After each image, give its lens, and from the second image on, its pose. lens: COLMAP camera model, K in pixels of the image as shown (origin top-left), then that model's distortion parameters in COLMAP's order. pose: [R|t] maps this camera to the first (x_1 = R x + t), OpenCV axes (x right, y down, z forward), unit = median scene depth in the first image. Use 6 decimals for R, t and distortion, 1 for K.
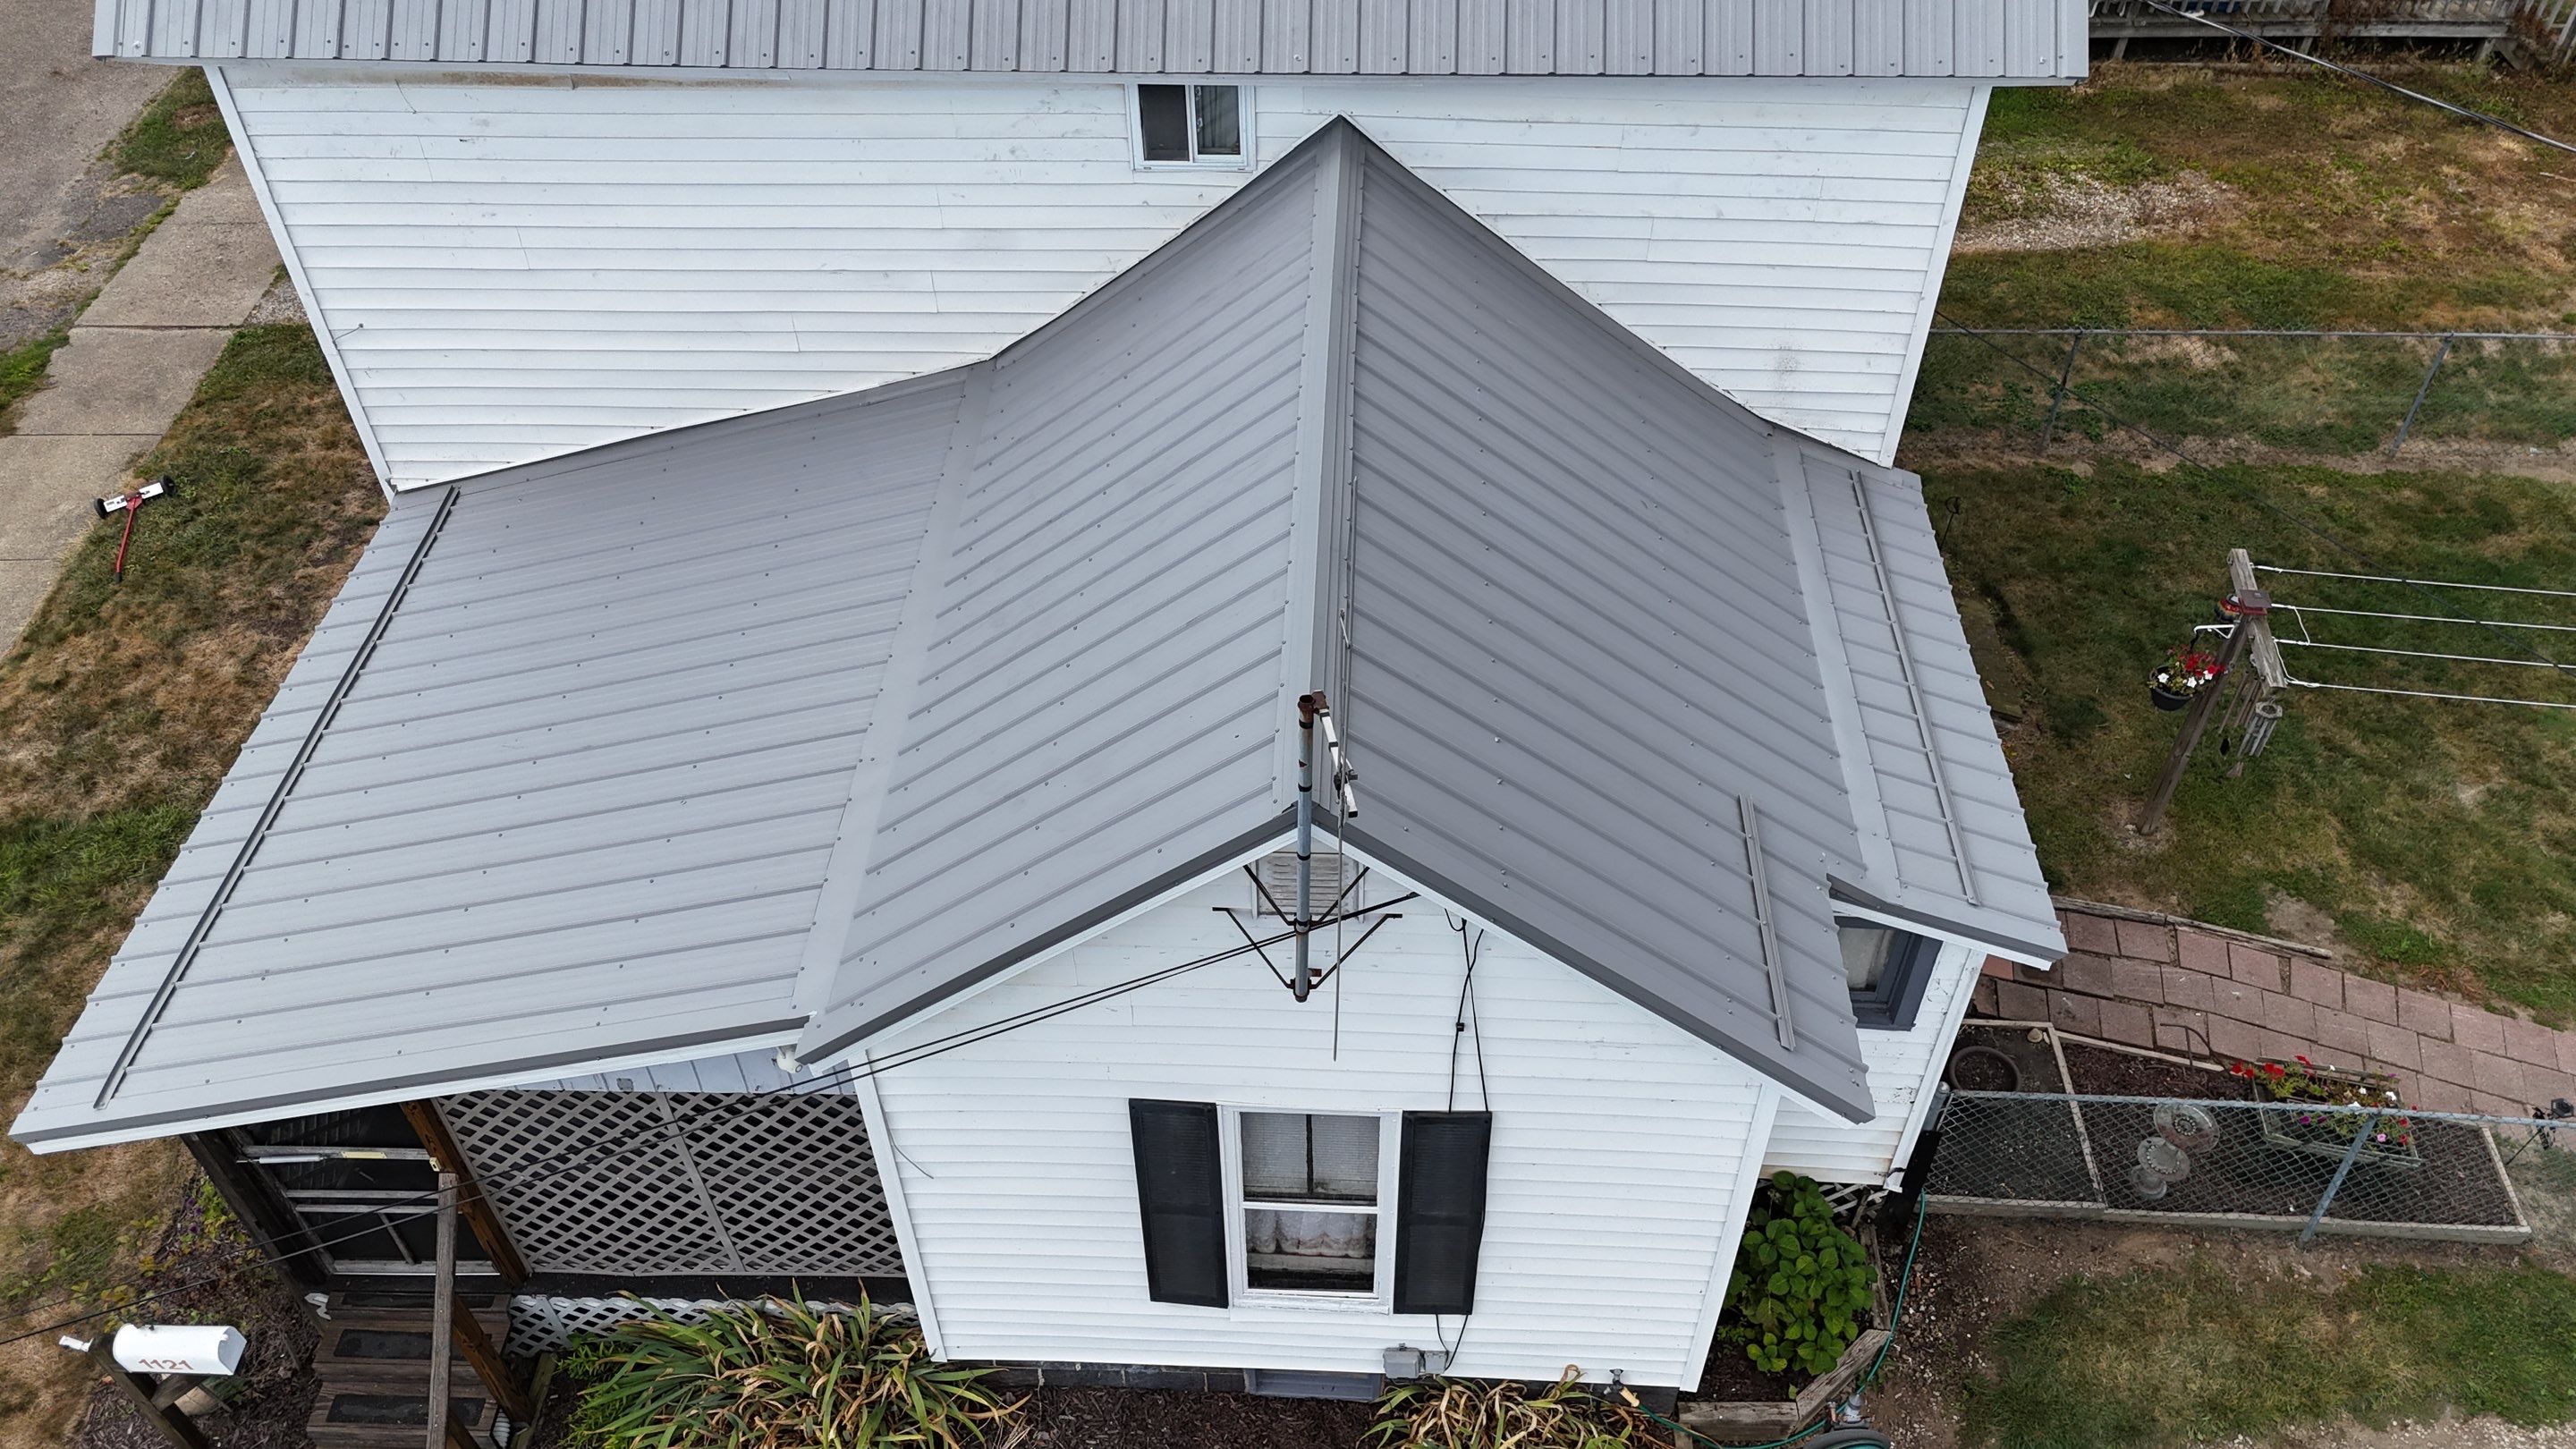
lens RADIAL K [[1910.5, 0, 1286.4], [0, 1910.5, 718.0], [0, 0, 1]] dist [0.069682, -0.060111]
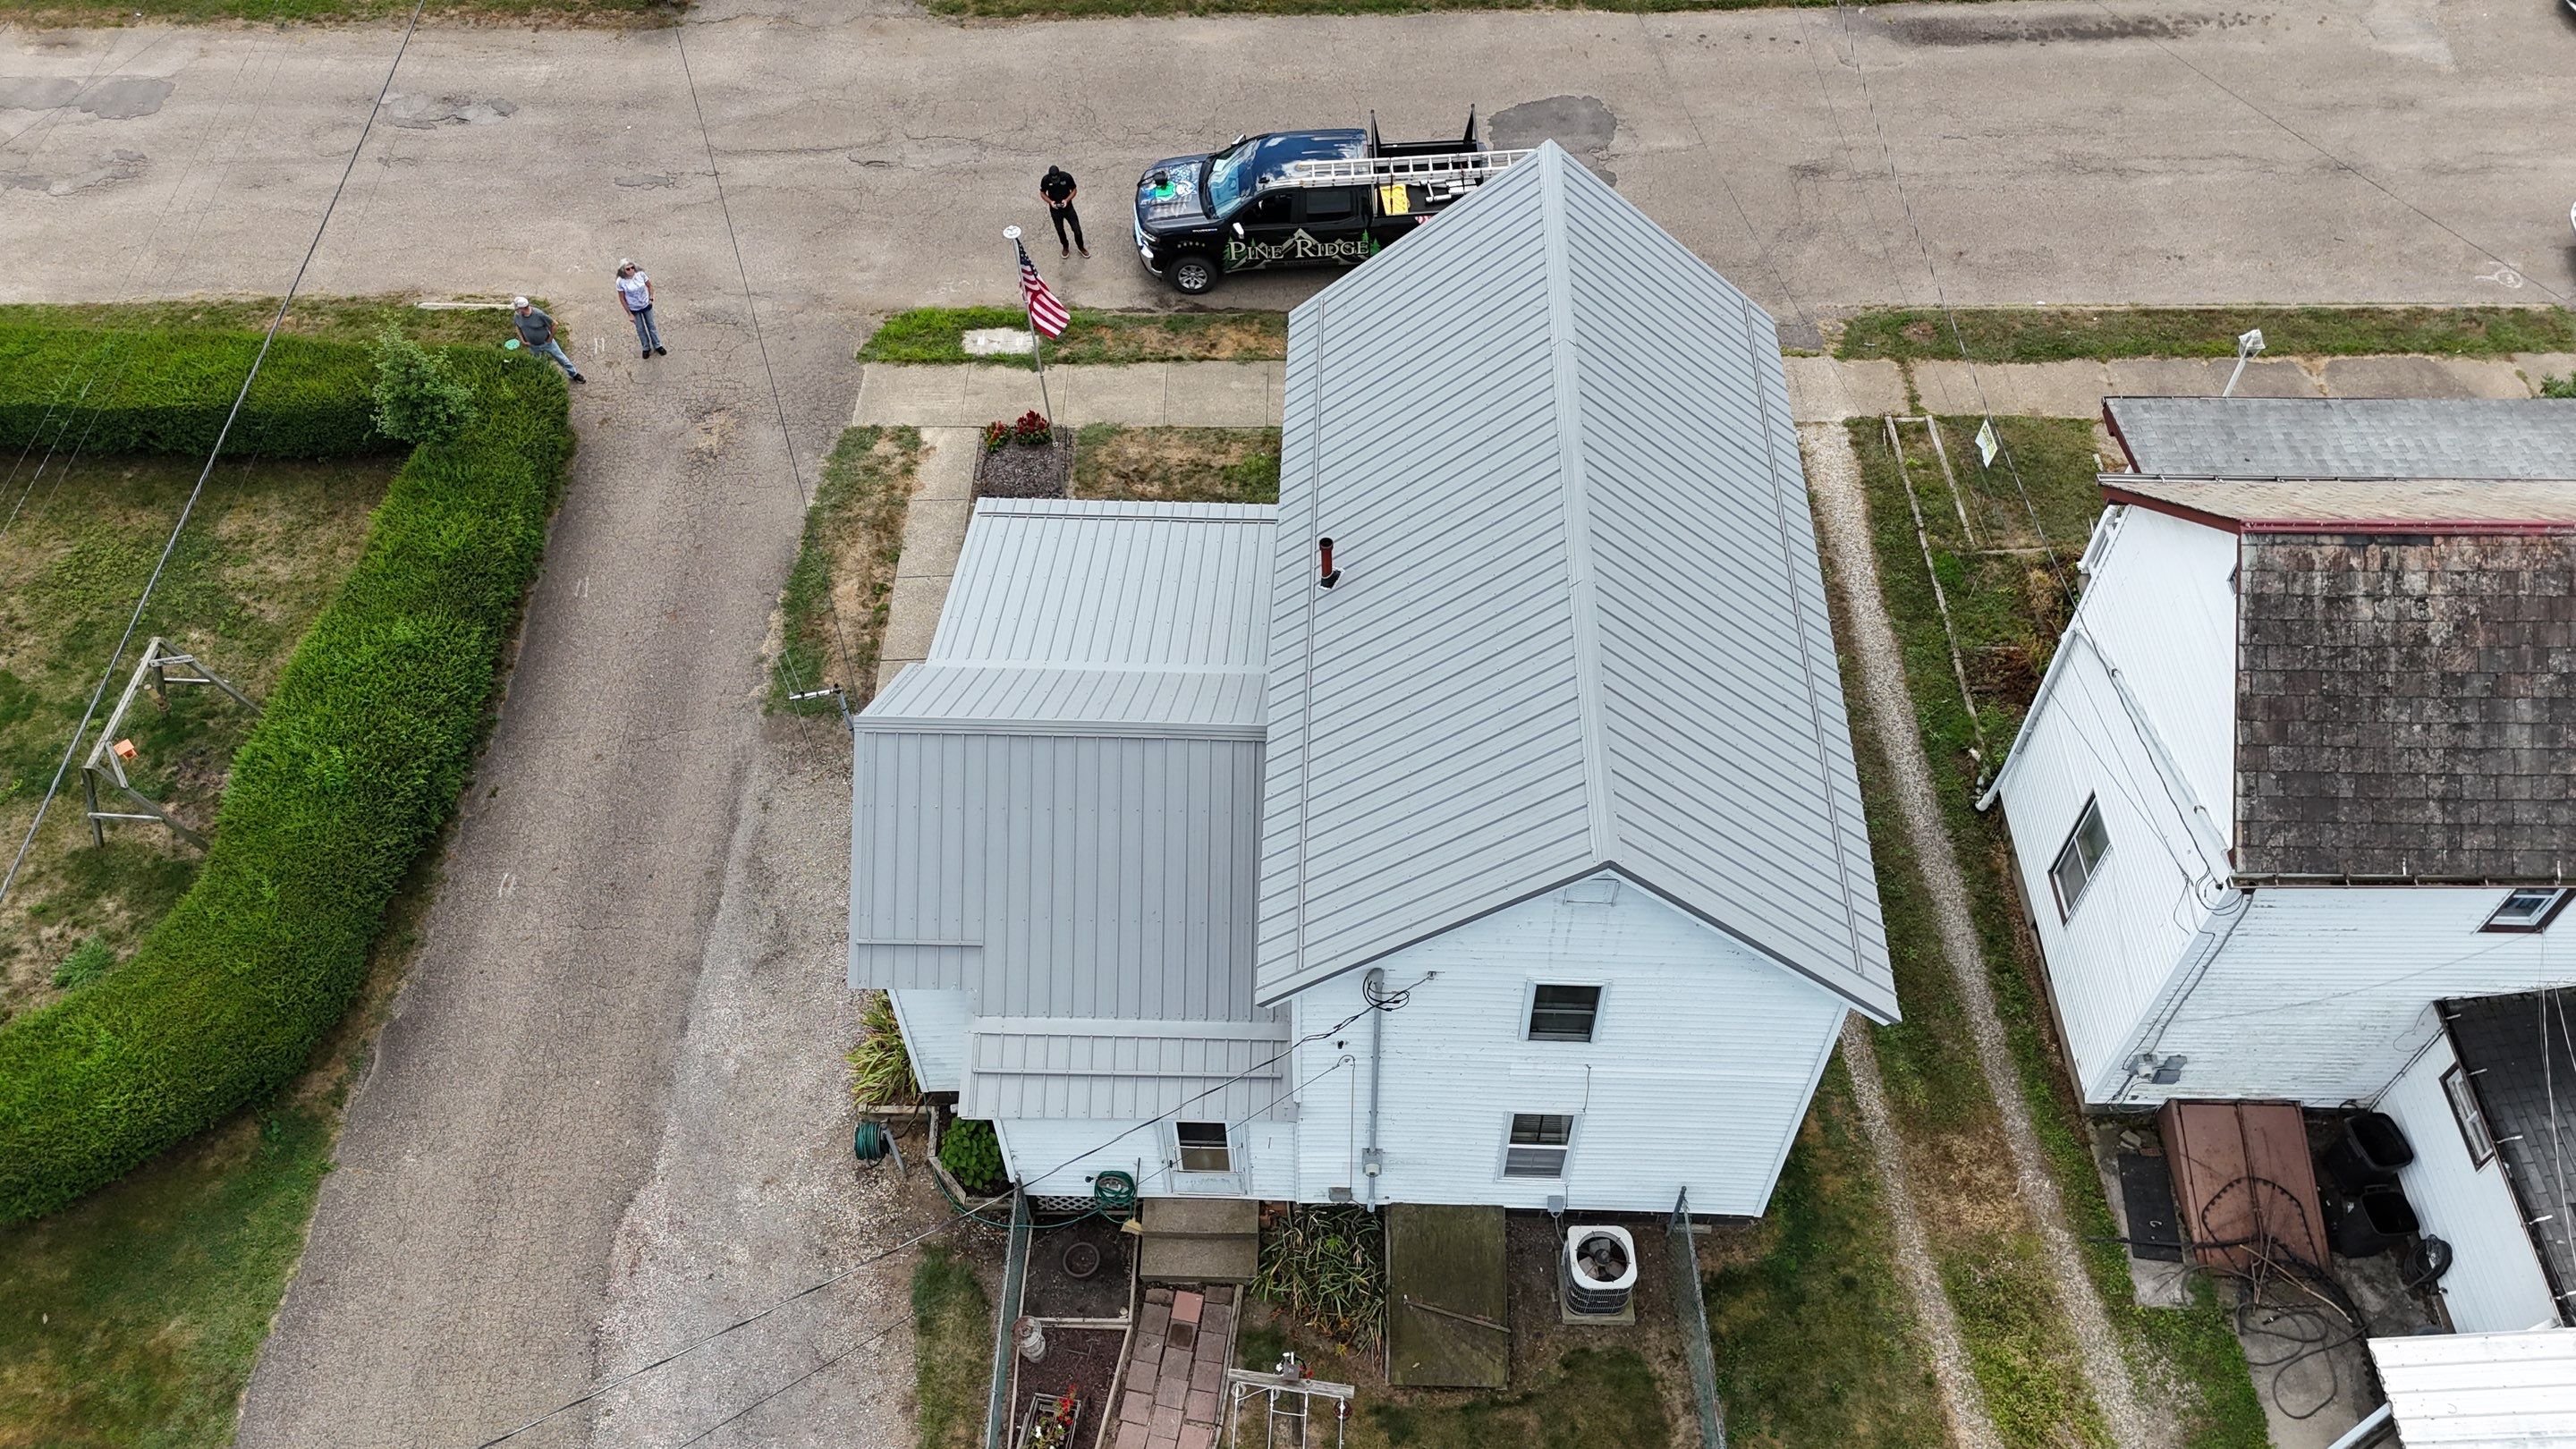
lens RADIAL K [[1916.5, 0, 1287.2], [0, 1916.5, 709.1], [0, 0, 1]] dist [0.071381, -0.057872]
pose [[0.005795, 0.792029, -0.610455, 0.885332], [-0.693110, 0.443217, 0.568468, -1.032663], [0.720808, 0.419819, 0.551532, -0.105184]]
